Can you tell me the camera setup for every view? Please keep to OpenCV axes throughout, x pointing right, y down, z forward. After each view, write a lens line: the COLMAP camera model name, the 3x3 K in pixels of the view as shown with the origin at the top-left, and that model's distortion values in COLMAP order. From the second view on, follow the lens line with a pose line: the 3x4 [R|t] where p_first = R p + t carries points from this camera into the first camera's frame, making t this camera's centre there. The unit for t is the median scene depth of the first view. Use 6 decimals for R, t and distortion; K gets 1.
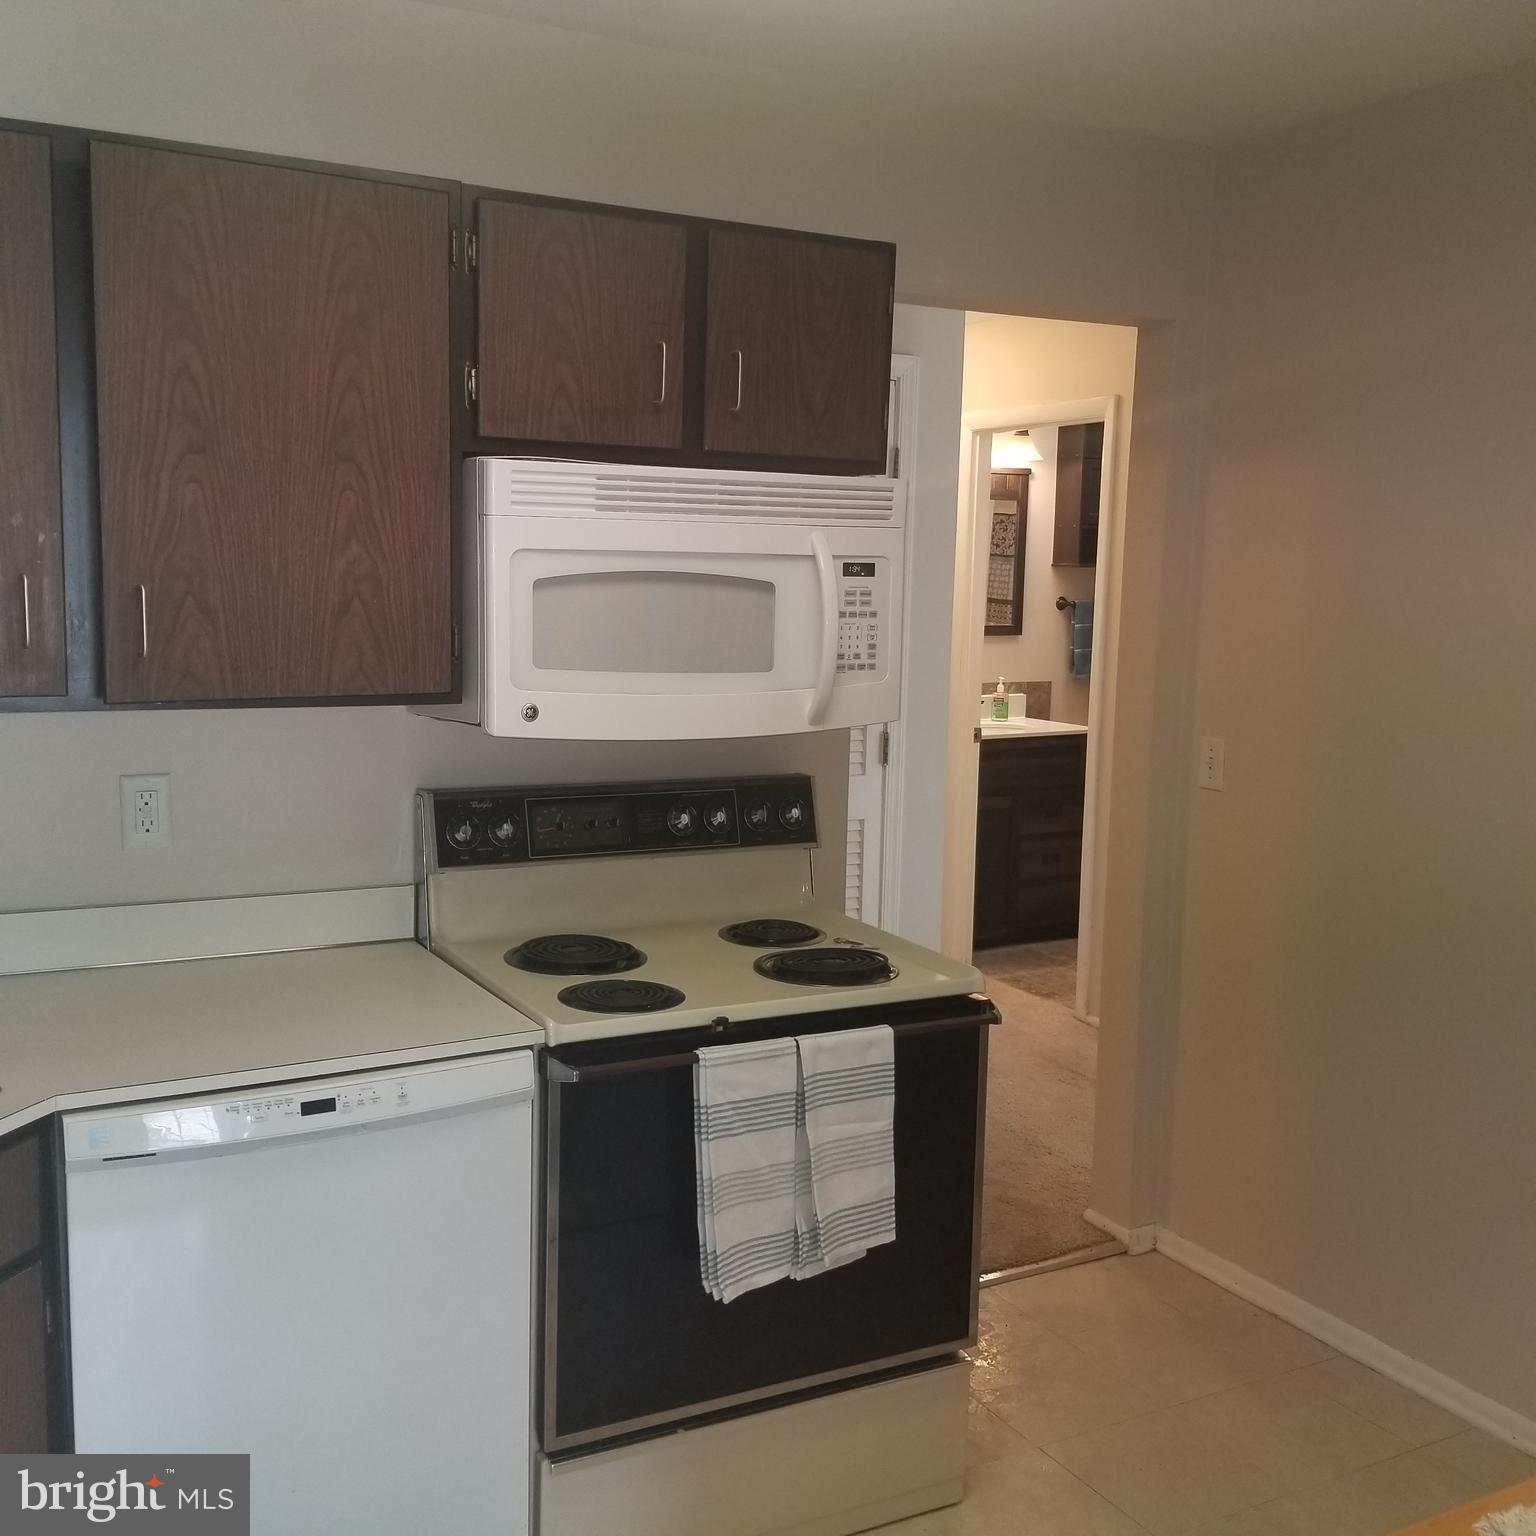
lens RADIAL K [[1582.4, 0, 765.7], [0, 1582.4, 756.3], [0, 0, 1]] dist [0.005492, 0.000000]
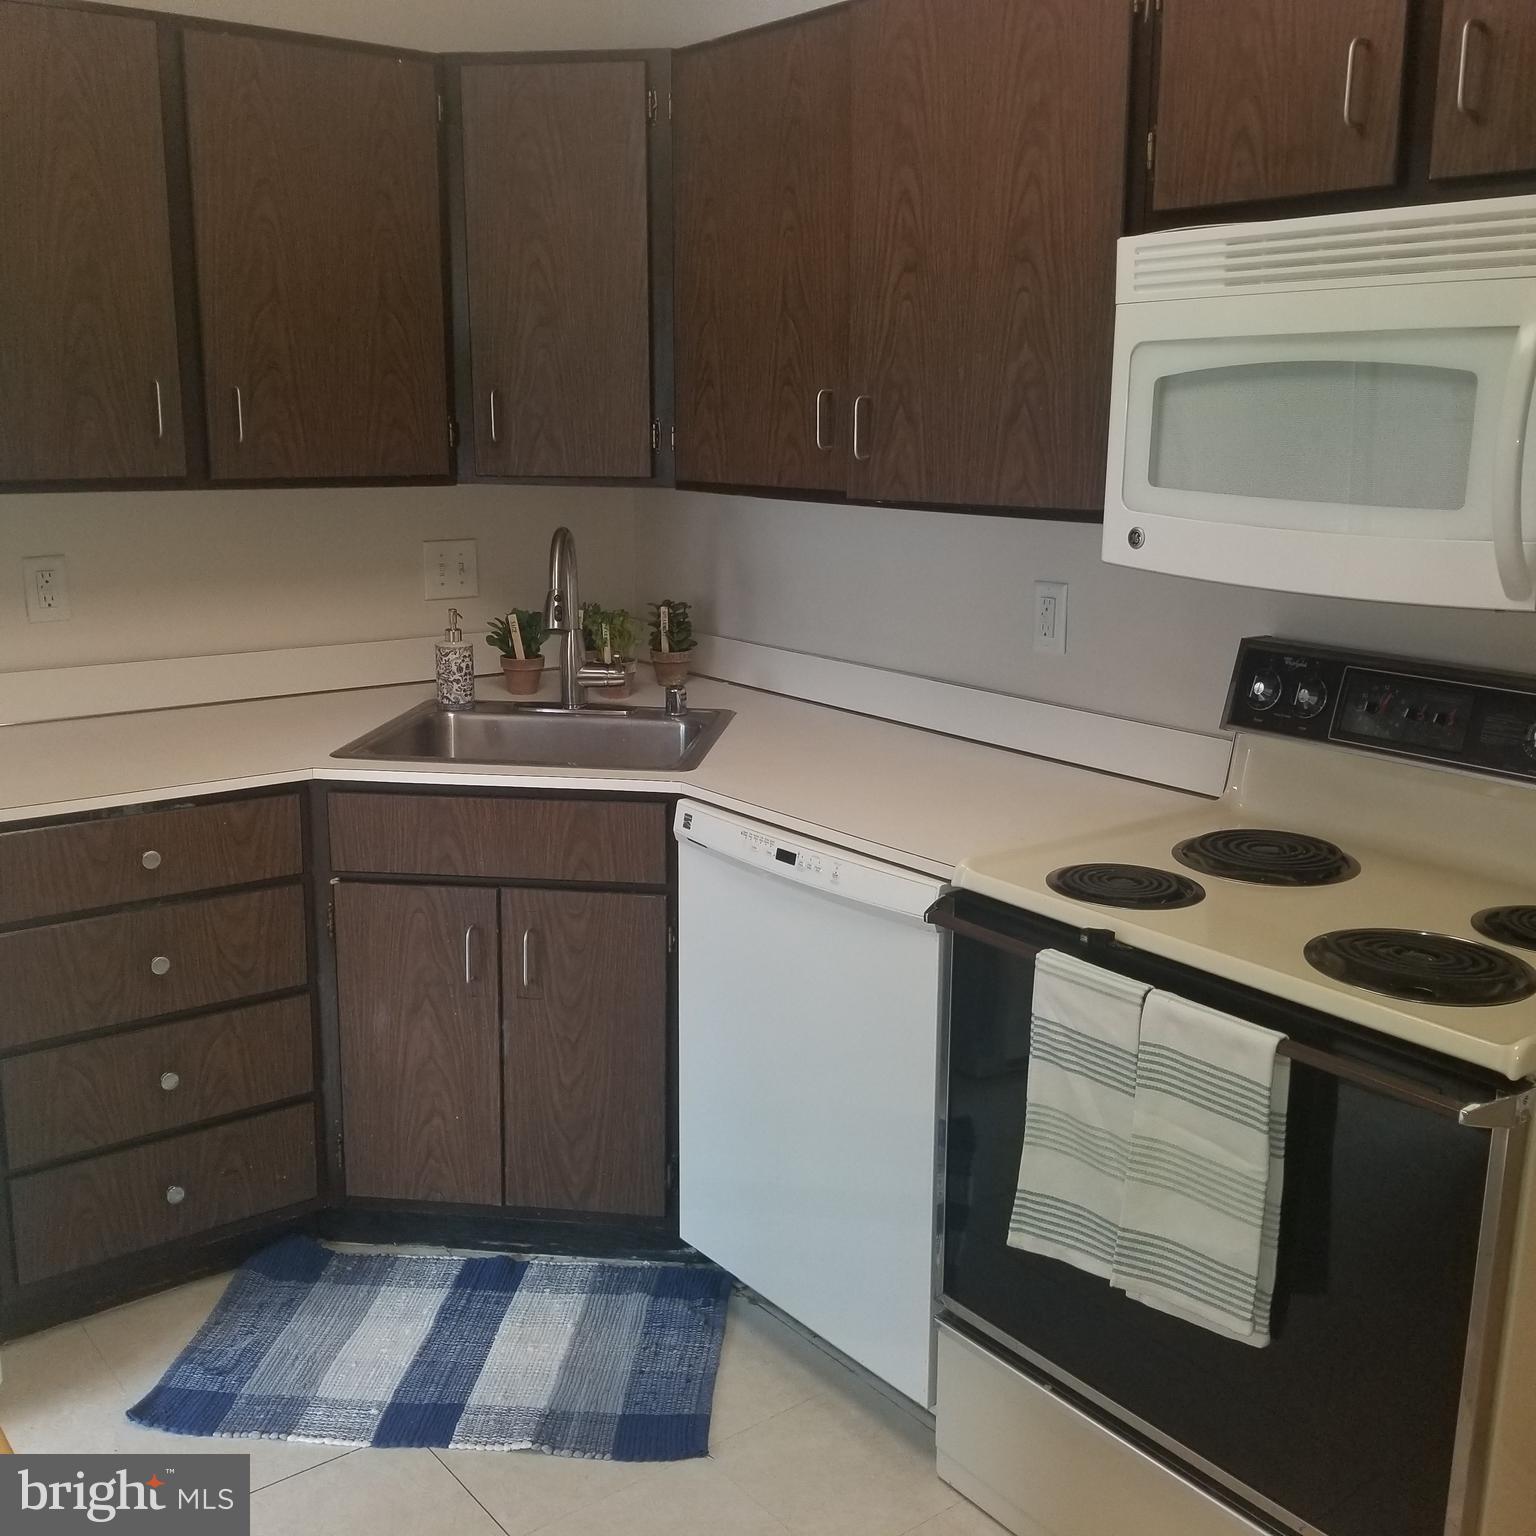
lens RADIAL K [[1582.4, 0, 765.9], [0, 1582.4, 780.5], [0, 0, 1]] dist [0.005492, 0.000000]
pose [[0.142978, 0.200218, -0.969263, 0.713761], [-0.118942, 0.975703, 0.184003, -0.034858], [0.982553, 0.088977, 0.163319, 0.704425]]
